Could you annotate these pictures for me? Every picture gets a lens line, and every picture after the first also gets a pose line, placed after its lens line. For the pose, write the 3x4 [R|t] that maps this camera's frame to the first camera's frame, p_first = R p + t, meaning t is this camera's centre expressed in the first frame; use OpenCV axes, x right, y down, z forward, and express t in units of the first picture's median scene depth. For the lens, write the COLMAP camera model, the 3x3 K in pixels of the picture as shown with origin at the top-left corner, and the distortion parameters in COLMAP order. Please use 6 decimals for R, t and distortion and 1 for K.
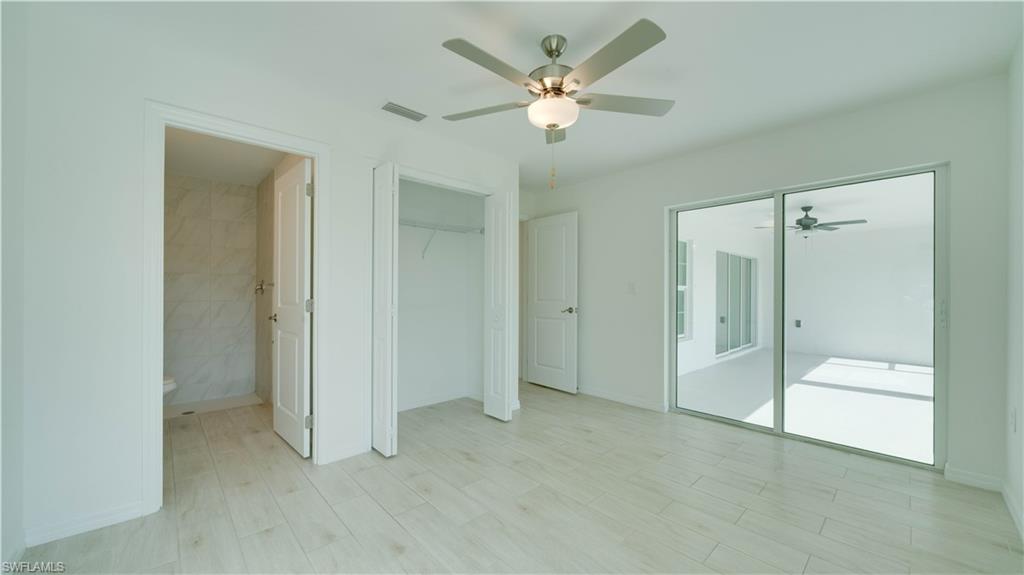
lens RADIAL K [[392.5, 0, 507.6], [0, 392.5, 291.8], [0, 0, 1]] dist [0.000690, 0.000051]
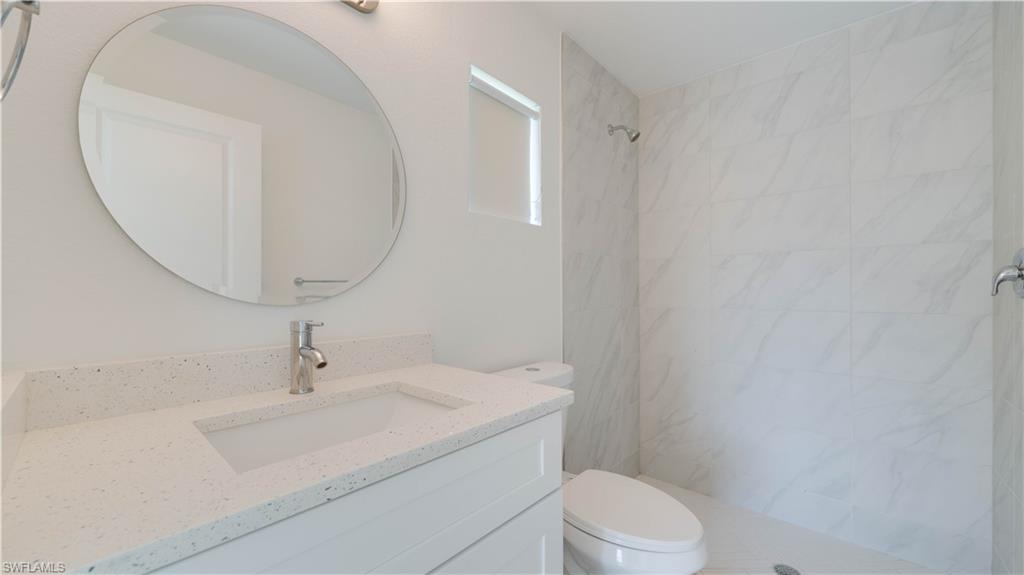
lens RADIAL K [[392.5, 0, 507.6], [0, 392.5, 291.8], [0, 0, 1]] dist [0.000690, 0.000051]
pose [[0.113265, -0.006446, -0.993544, -0.354954], [0.001977, 0.999978, -0.006262, 0.002215], [0.993563, -0.001255, 0.113275, 0.550173]]
